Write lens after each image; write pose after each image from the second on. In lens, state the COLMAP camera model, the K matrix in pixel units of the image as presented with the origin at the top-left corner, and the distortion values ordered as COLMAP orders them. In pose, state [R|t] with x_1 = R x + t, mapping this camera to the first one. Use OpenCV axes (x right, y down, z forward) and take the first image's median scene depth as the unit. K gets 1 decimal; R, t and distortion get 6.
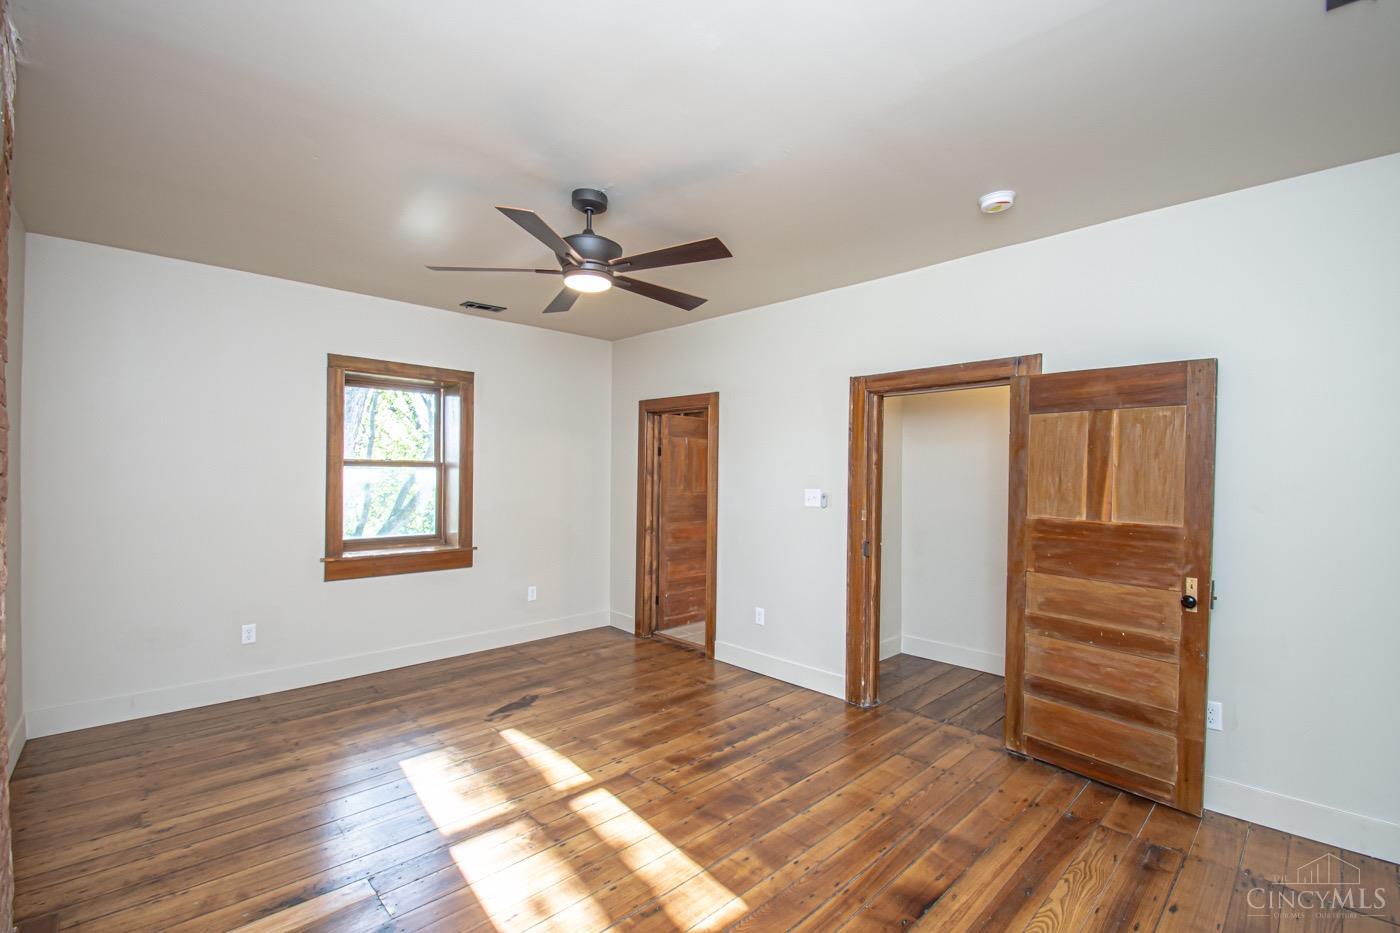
lens RADIAL K [[606.5, 0, 687.5], [0, 606.5, 469.0], [0, 0, 1]] dist [0.001865, -0.000844]
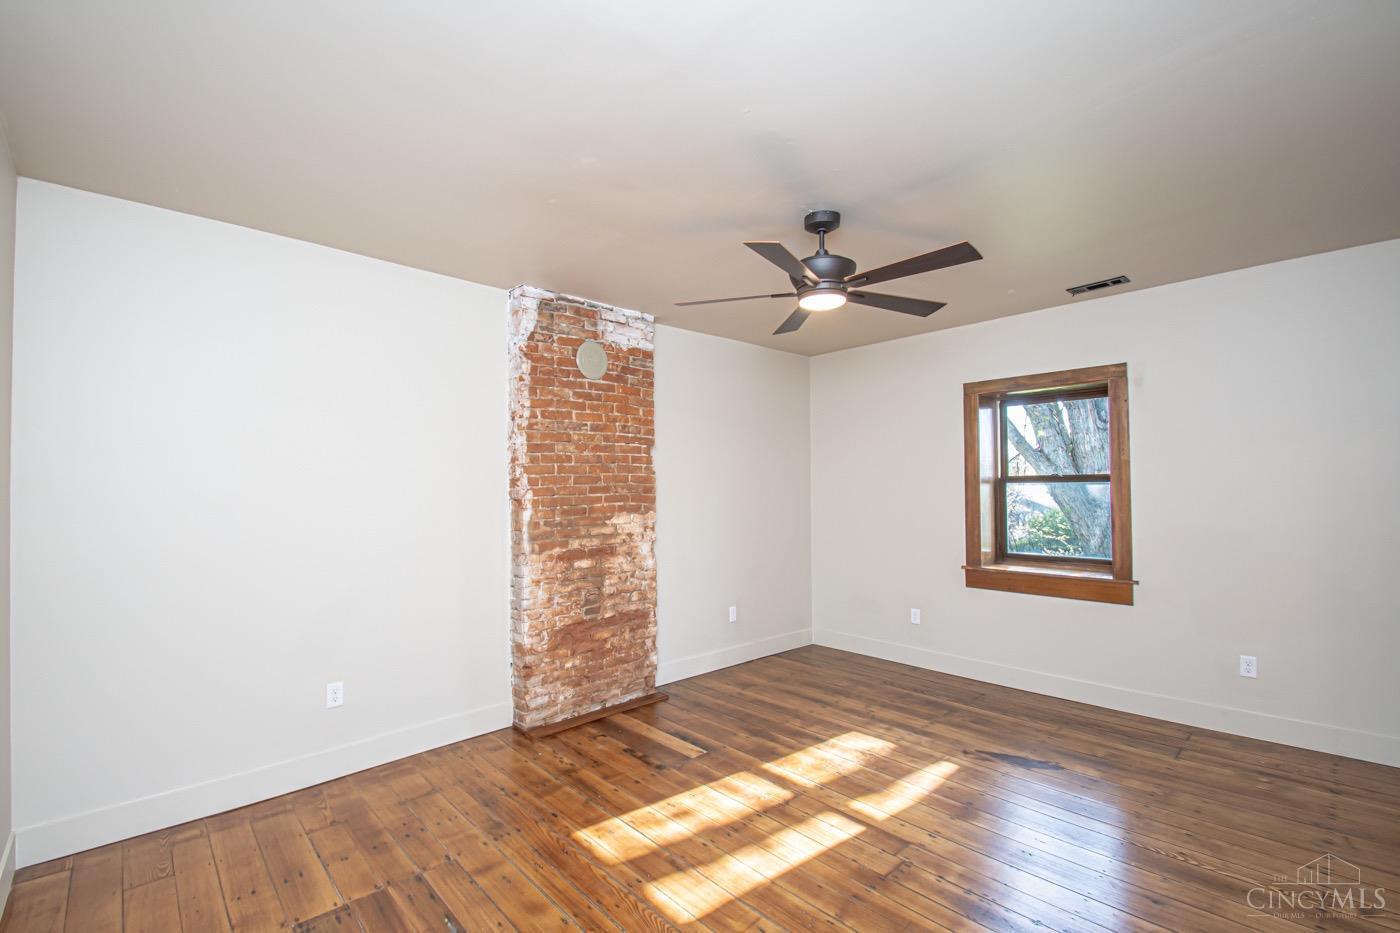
lens RADIAL K [[626.8, 0, 701.2], [0, 626.8, 480.4], [0, 0, 1]] dist [0.010967, -0.006612]
pose [[0.002054, -0.024719, -0.999692, 0.626069], [0.016664, 0.999556, -0.024682, 0.009470], [0.999859, -0.016608, 0.002465, 0.565521]]
